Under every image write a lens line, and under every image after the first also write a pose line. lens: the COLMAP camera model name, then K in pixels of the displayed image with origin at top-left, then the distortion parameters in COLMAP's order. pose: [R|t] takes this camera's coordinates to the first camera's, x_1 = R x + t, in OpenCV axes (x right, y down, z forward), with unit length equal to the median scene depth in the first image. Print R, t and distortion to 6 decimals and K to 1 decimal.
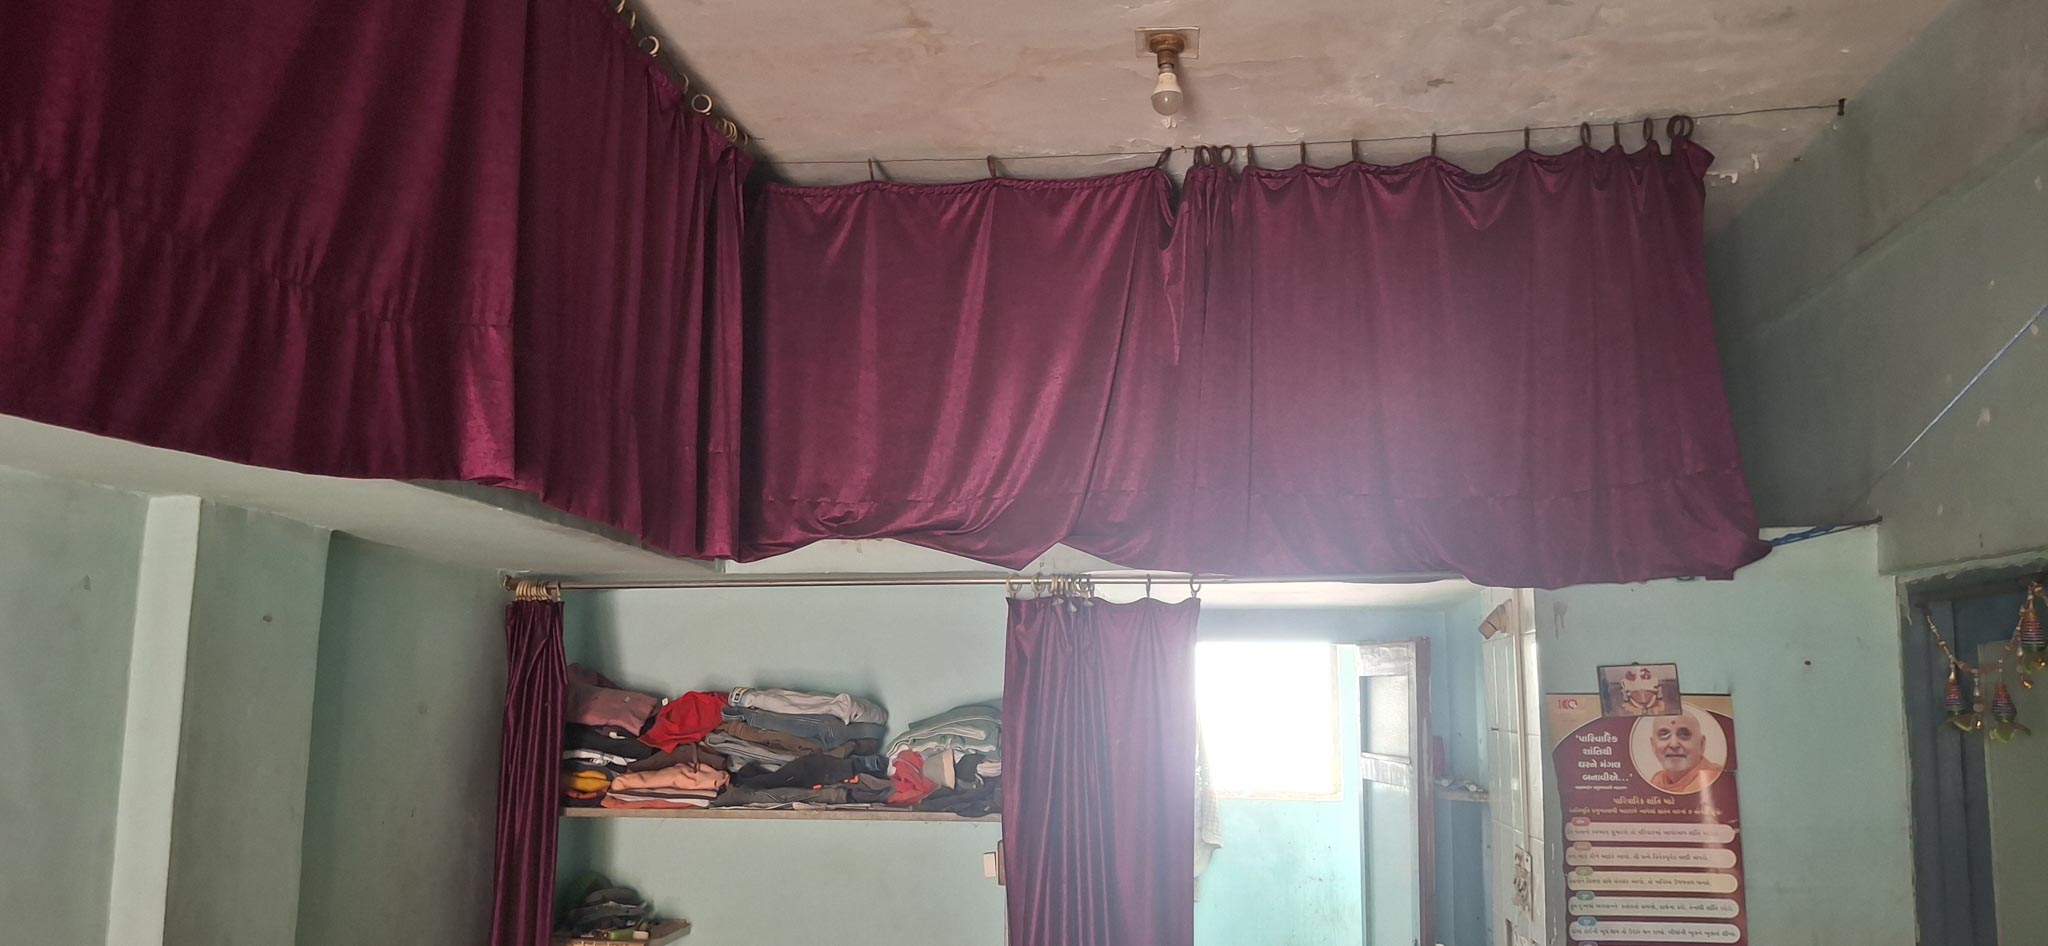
lens RADIAL K [[1585.2, 0, 980.8], [0, 1585.2, 429.8], [0, 0, 1]] dist [0.092187, -0.150844]
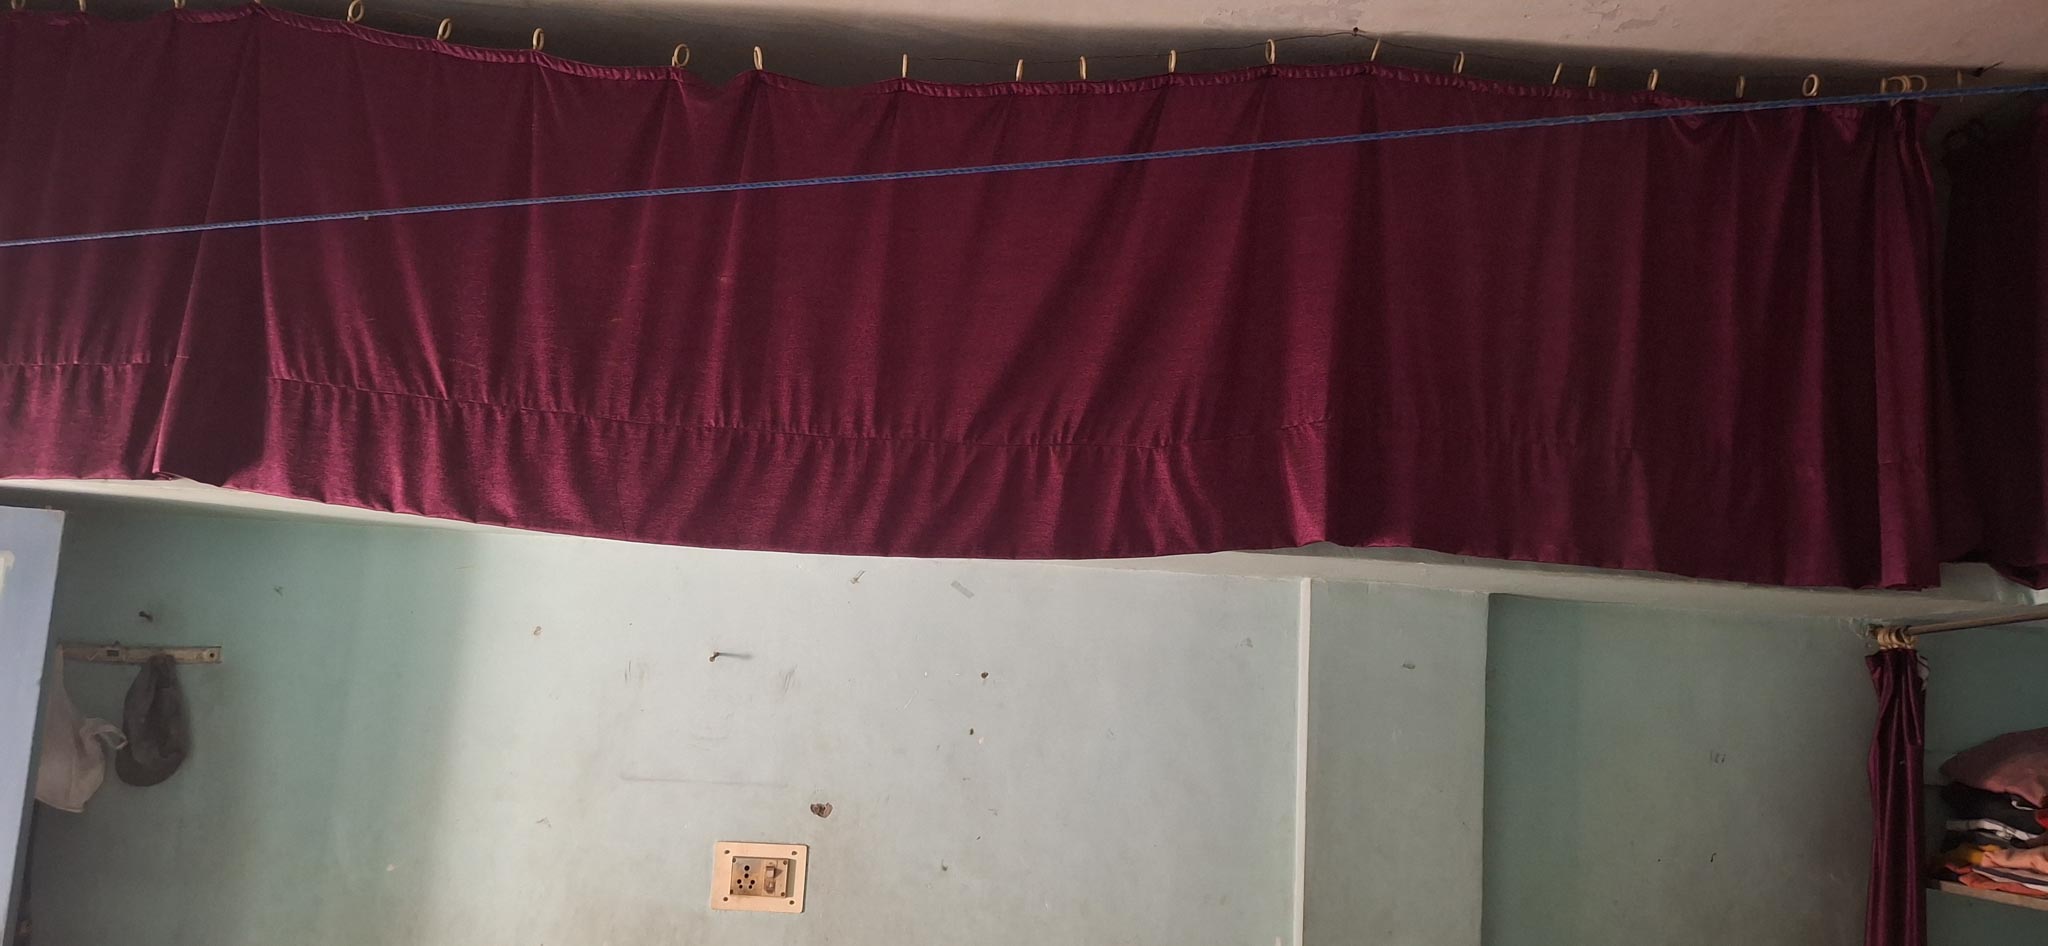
lens RADIAL K [[1585.2, 0, 1023.5], [0, 1585.2, 474.1], [0, 0, 1]] dist [0.092187, -0.150844]
pose [[0.114508, -0.150798, -0.981910, 0.583671], [0.113849, 0.983892, -0.137825, 0.079286], [0.986877, -0.096007, 0.129831, 0.405168]]
